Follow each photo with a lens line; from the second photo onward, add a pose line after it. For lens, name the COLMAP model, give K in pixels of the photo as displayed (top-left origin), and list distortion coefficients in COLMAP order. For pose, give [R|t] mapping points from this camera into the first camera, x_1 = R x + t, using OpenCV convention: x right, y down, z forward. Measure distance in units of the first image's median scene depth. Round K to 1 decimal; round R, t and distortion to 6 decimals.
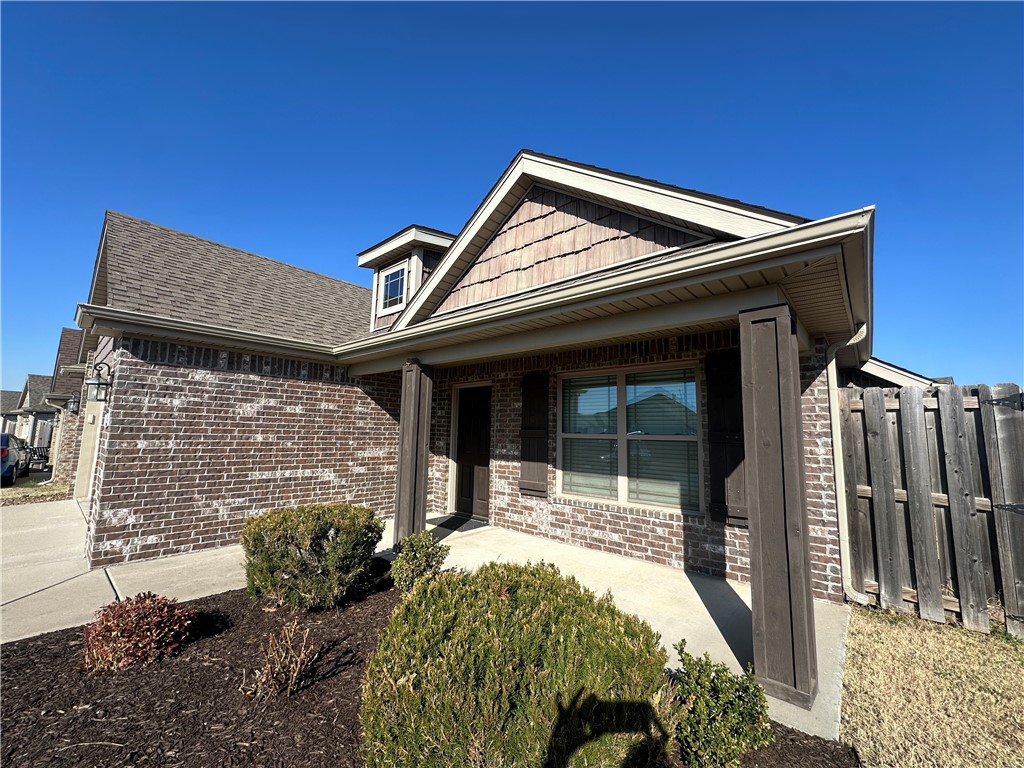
lens RADIAL K [[422.0, 0, 512.0], [0, 422.0, 384.0], [0, 0, 1]] dist [0.020225, -0.000023]
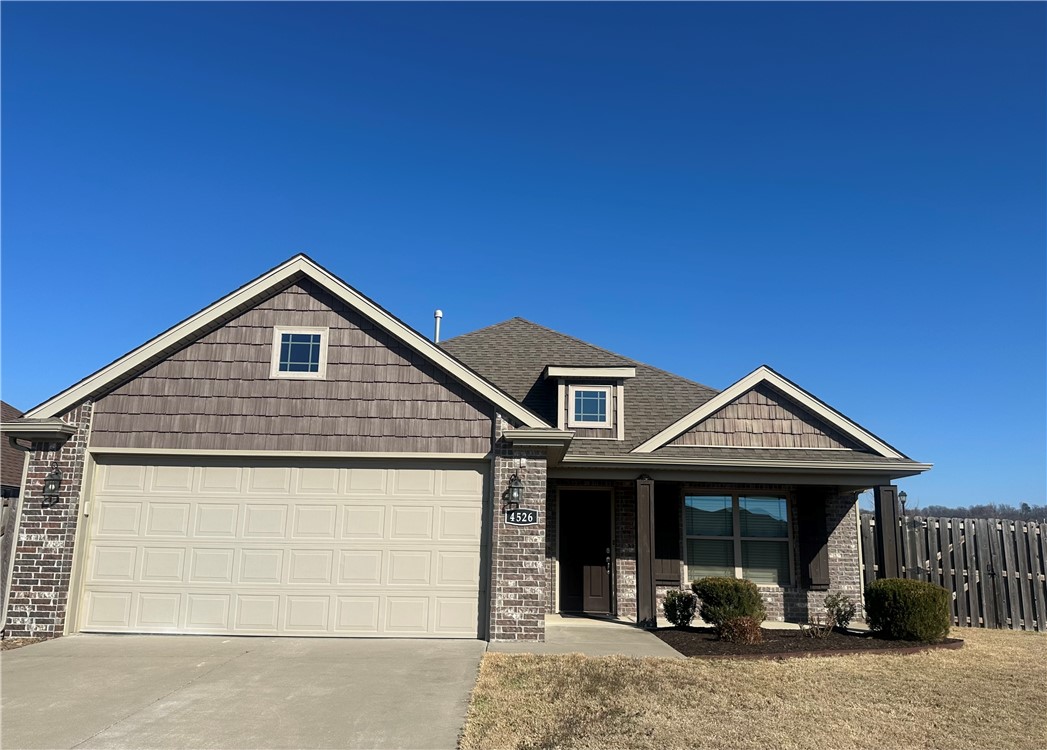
lens RADIAL K [[814.8, 0, 523.5], [0, 814.8, 375.0], [0, 0, 1]] dist [0.000930, -0.001142]
pose [[0.767789, 0.138703, 0.625509, -2.386955], [-0.086203, 0.989772, -0.113666, -0.053528], [-0.634877, 0.033351, 0.771893, -0.785413]]
